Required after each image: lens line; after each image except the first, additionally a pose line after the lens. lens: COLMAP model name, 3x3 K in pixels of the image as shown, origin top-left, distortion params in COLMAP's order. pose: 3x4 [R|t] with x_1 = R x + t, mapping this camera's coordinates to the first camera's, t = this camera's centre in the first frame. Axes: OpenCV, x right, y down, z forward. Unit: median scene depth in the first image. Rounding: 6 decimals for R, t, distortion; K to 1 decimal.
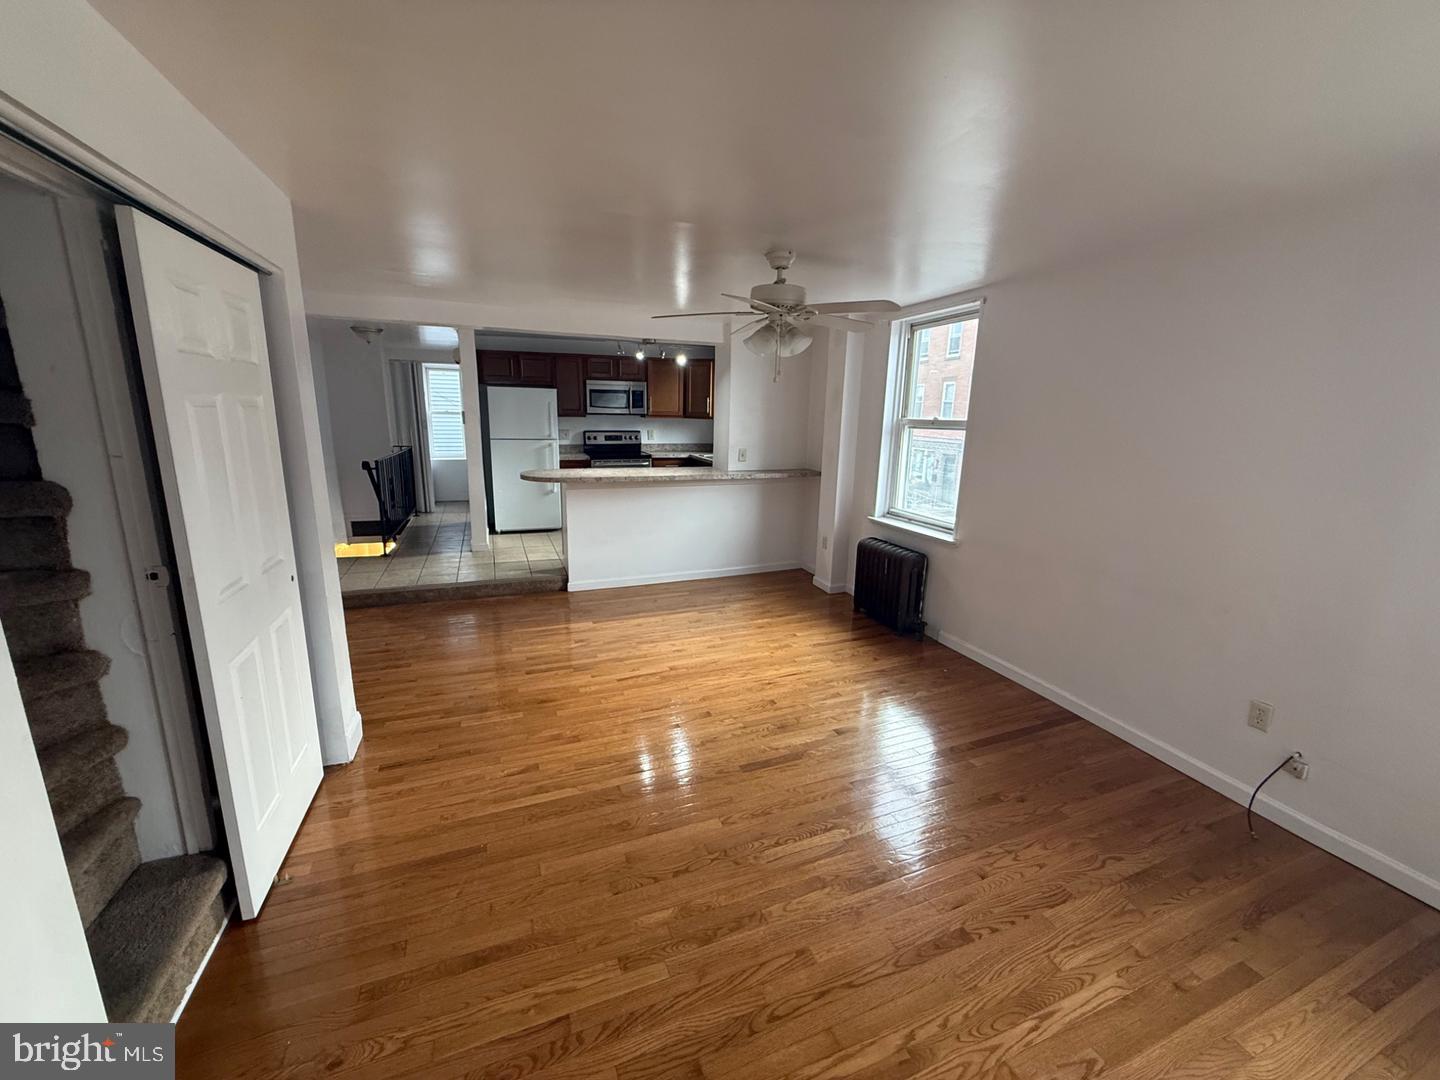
lens RADIAL K [[573.5, 0, 716.9], [0, 573.5, 545.7], [0, 0, 1]] dist [0.000558, -0.000690]
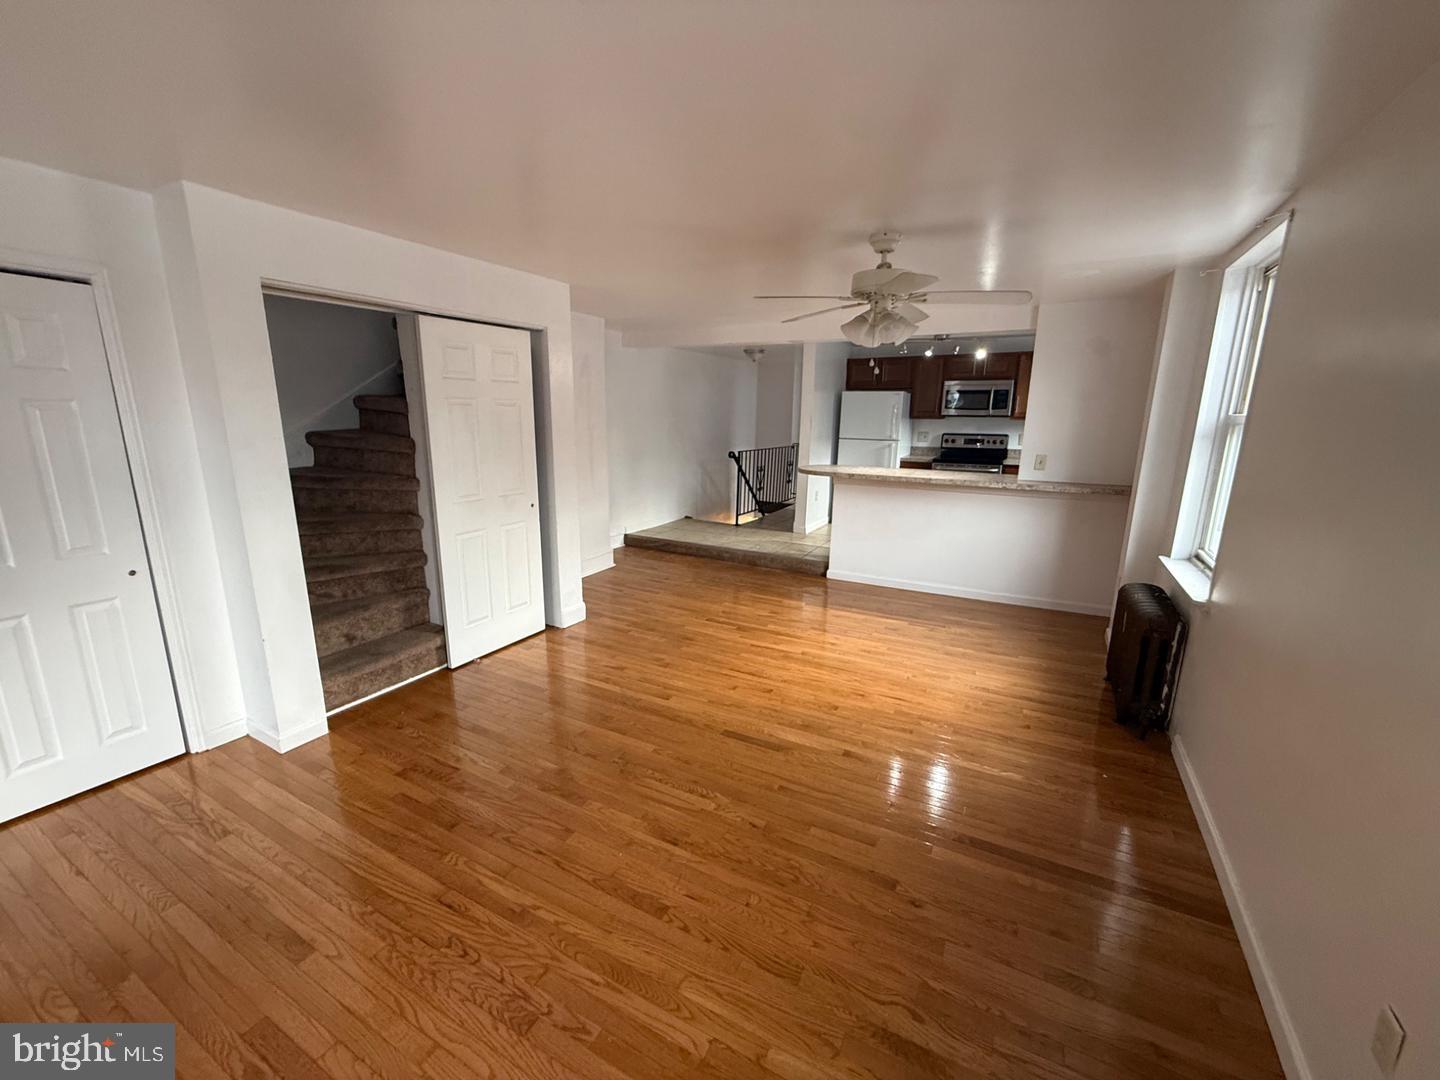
lens RADIAL K [[573.5, 0, 717.2], [0, 573.5, 547.9], [0, 0, 1]] dist [0.000558, -0.000690]
pose [[0.645389, 0.164743, -0.745878, 0.459575], [-0.172204, 0.982708, 0.068049, -0.015411], [0.744190, 0.084525, 0.662598, 0.138900]]
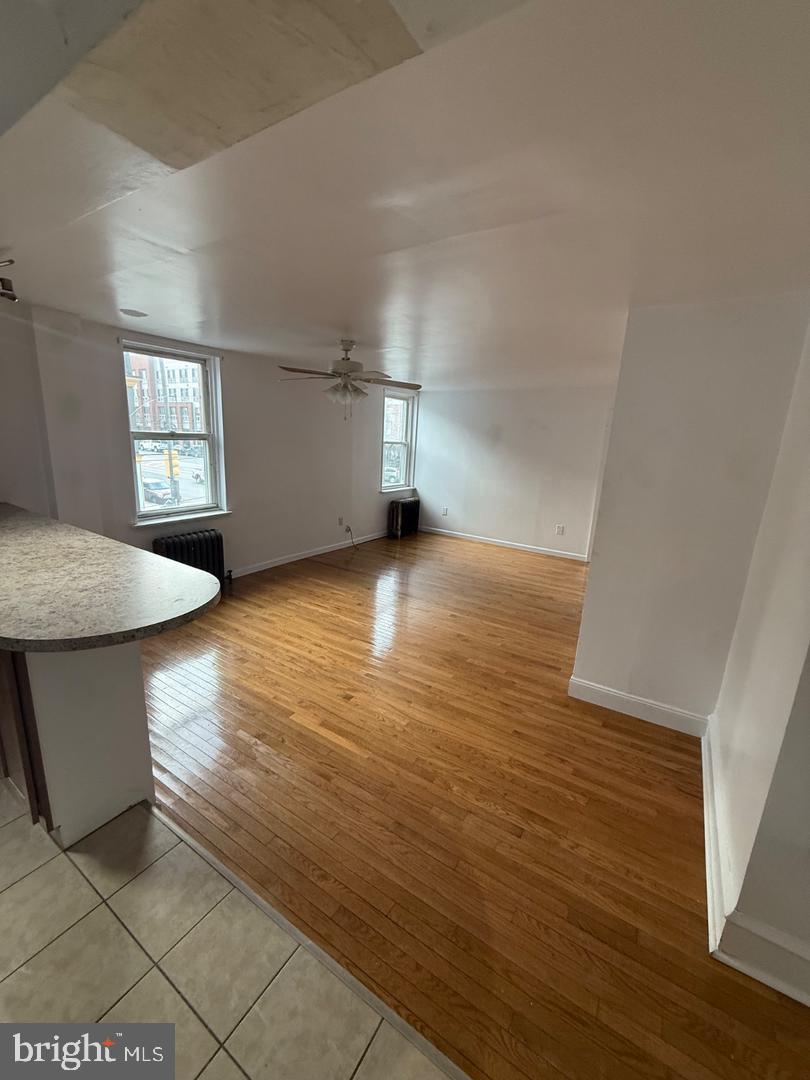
lens RADIAL K [[430.1, 0, 403.5], [0, 430.1, 540.4], [0, 0, 1]] dist [0.000558, -0.000690]
pose [[-0.584071, -0.242387, 0.774668, -0.683697], [0.125998, 0.915732, 0.381523, -0.280157], [-0.801864, 0.320443, -0.504312, 1.069793]]
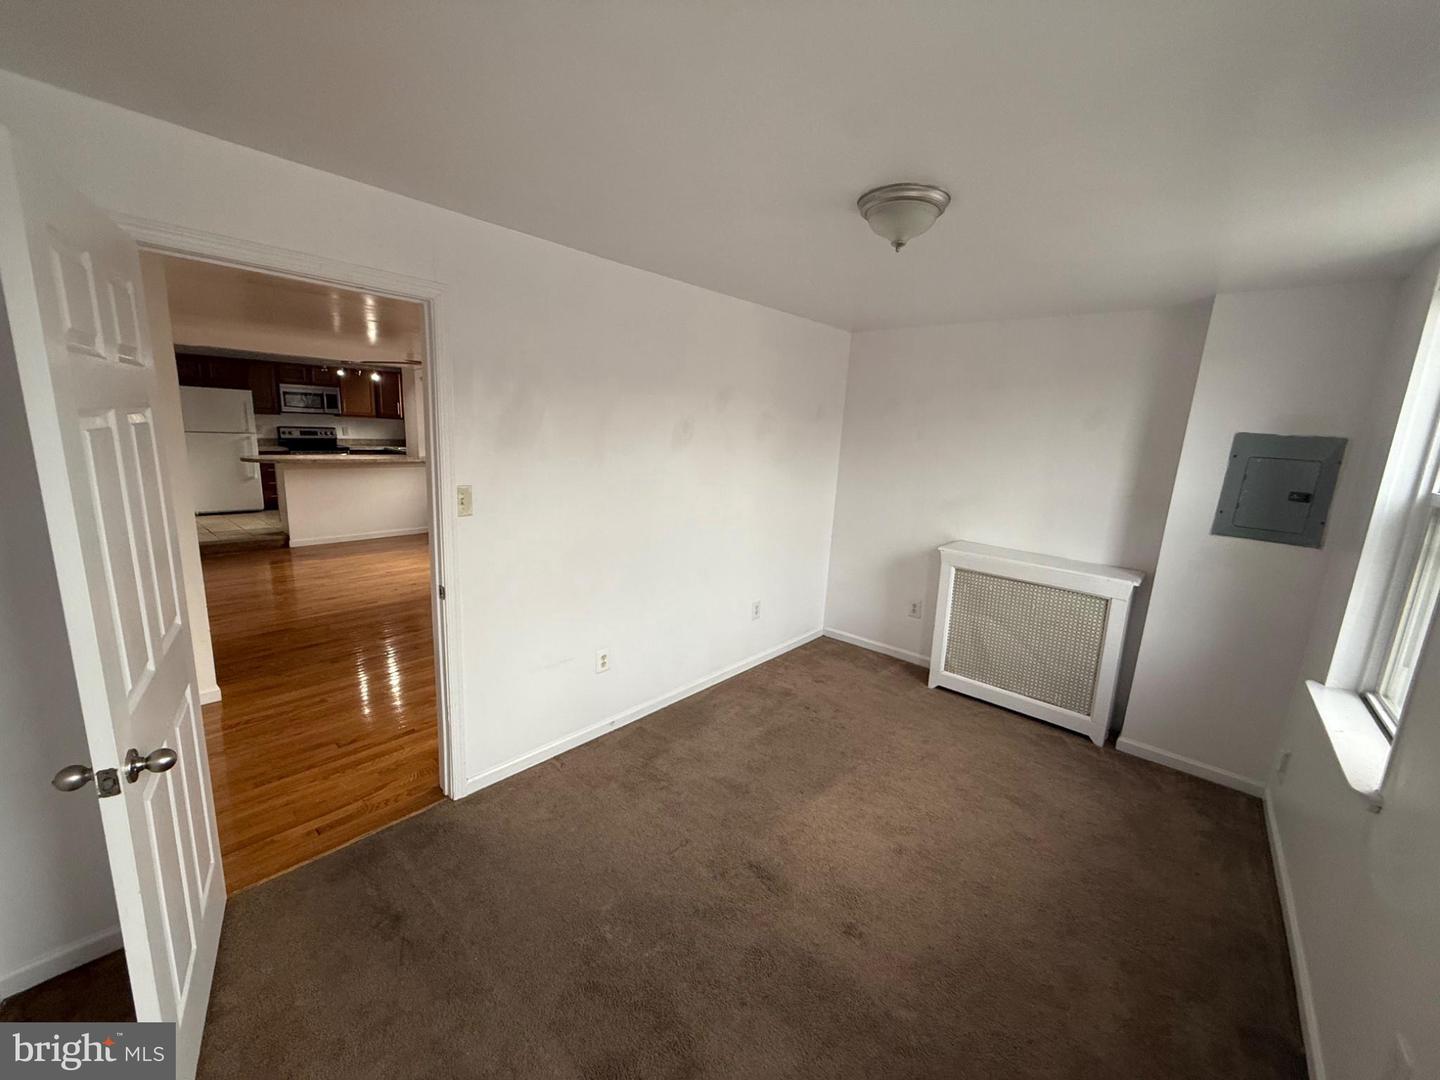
lens RADIAL K [[573.5, 0, 717.1], [0, 573.5, 547.6], [0, 0, 1]] dist [0.000558, -0.000690]
pose [[0.885588, -0.077661, 0.457932, 0.006632], [0.079472, 0.996719, 0.015346, 0.156855], [-0.457622, 0.022802, 0.888855, -0.702562]]
